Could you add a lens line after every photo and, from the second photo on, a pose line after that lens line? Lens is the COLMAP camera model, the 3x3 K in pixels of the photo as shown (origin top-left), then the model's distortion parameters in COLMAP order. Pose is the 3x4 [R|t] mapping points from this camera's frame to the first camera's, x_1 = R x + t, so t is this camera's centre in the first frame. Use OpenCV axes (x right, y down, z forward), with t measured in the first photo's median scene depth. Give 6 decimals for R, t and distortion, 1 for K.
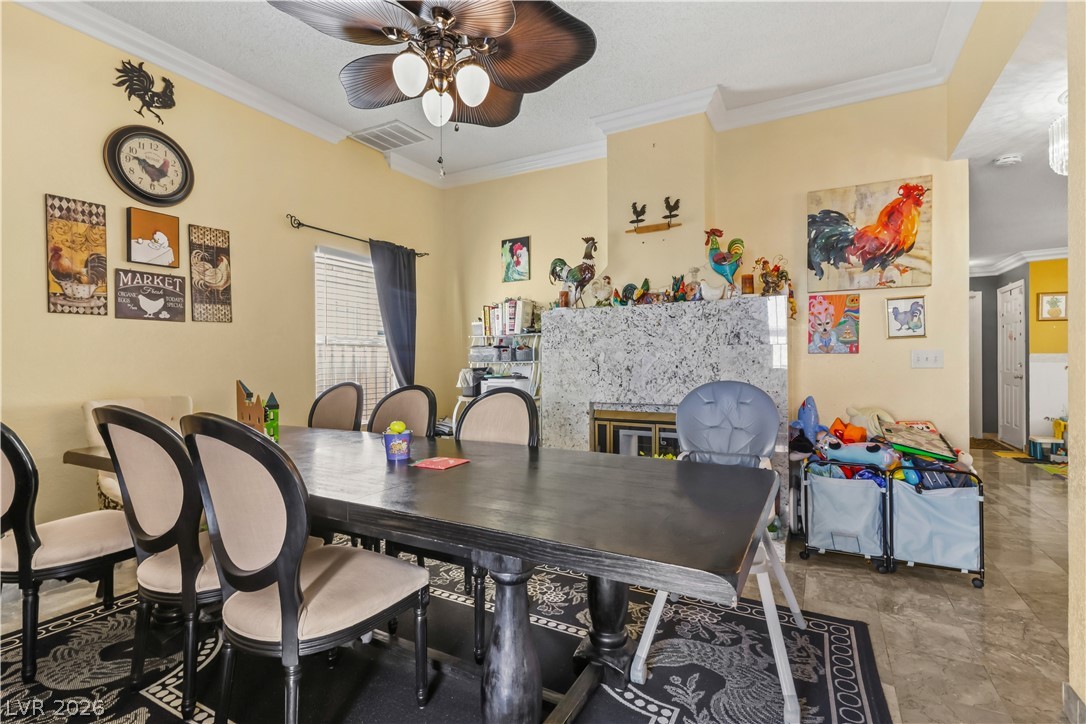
lens RADIAL K [[509.8, 0, 543.0], [0, 509.8, 362.0], [0, 0, 1]] dist [0.000538, 0.000154]
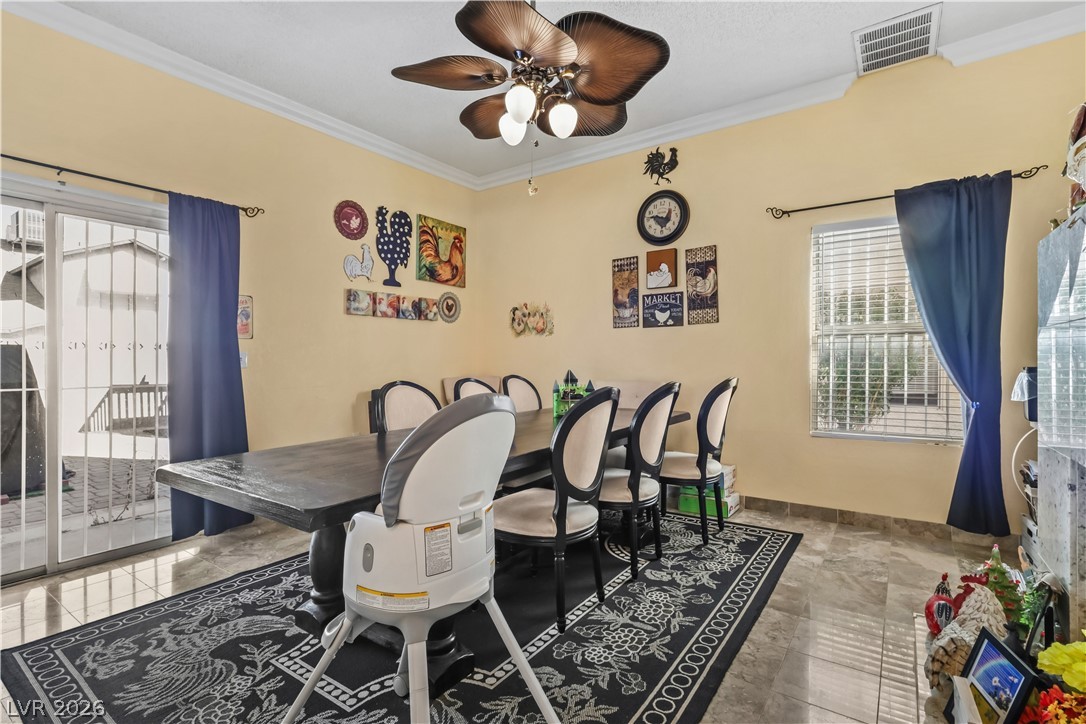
lens RADIAL K [[504.2, 0, 543.0], [0, 504.2, 362.0], [0, 0, 1]] dist [0.001031, 0.000198]
pose [[-0.109614, 0.011074, -0.993913, 0.659048], [0.005059, 0.999931, 0.010583, -0.001182], [0.993961, -0.003868, -0.109662, 0.823136]]
